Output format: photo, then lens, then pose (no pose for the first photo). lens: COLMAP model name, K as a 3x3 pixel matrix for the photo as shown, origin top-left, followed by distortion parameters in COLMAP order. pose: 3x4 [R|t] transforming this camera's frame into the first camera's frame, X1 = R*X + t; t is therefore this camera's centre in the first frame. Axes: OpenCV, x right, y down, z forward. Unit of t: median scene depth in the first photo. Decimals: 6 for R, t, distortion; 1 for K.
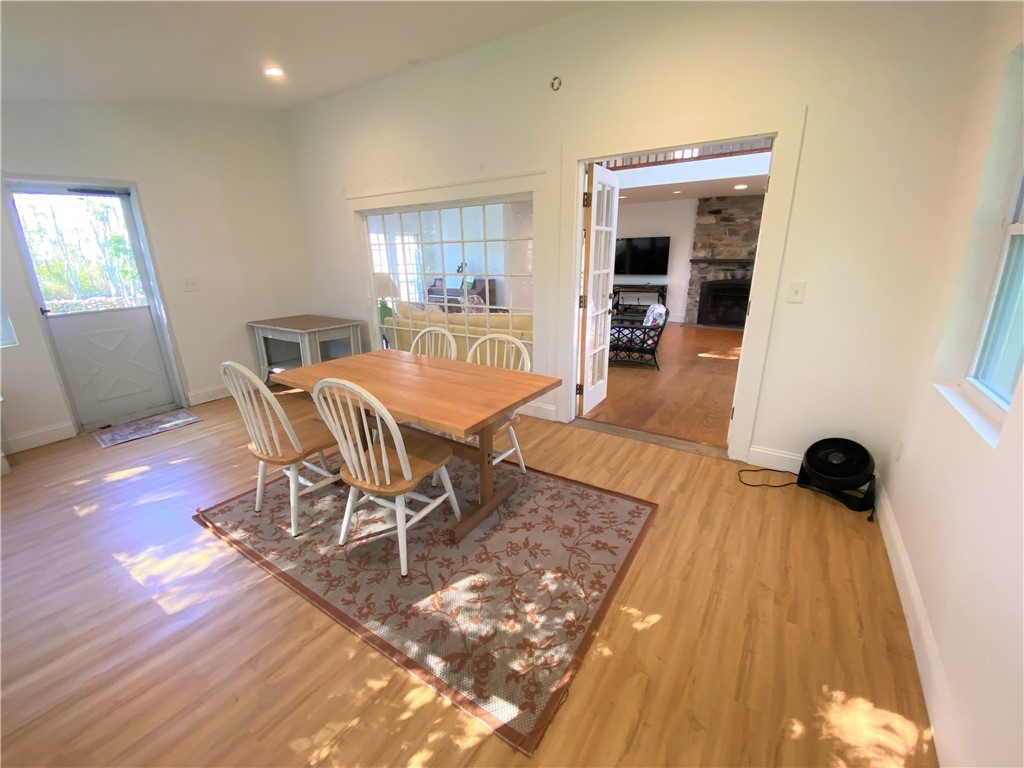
lens RADIAL K [[415.8, 0, 513.5], [0, 415.8, 381.0], [0, 0, 1]] dist [0.002839, 0.000018]
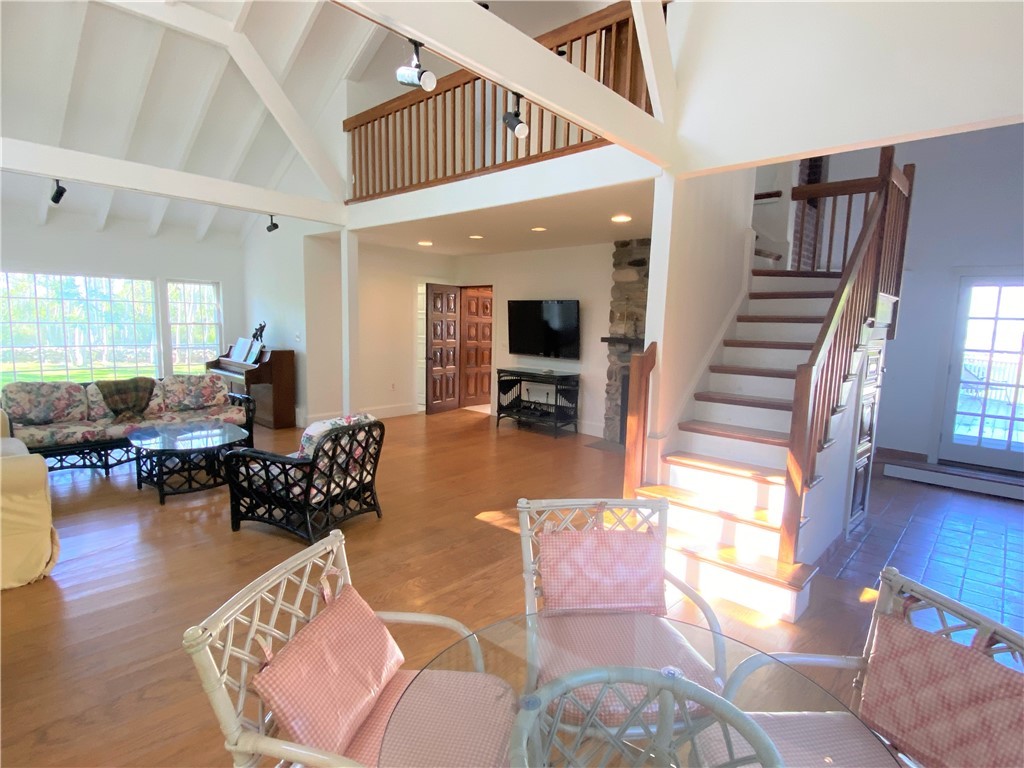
lens RADIAL K [[532.8, 0, 511.5], [0, 532.8, 387.2], [0, 0, 1]] dist [-0.000862, -0.000019]
pose [[0.985566, 0.065840, -0.155967, 0.418803], [-0.090830, 0.983099, -0.158952, -0.085413], [0.142865, 0.170824, 0.974889, 0.239427]]
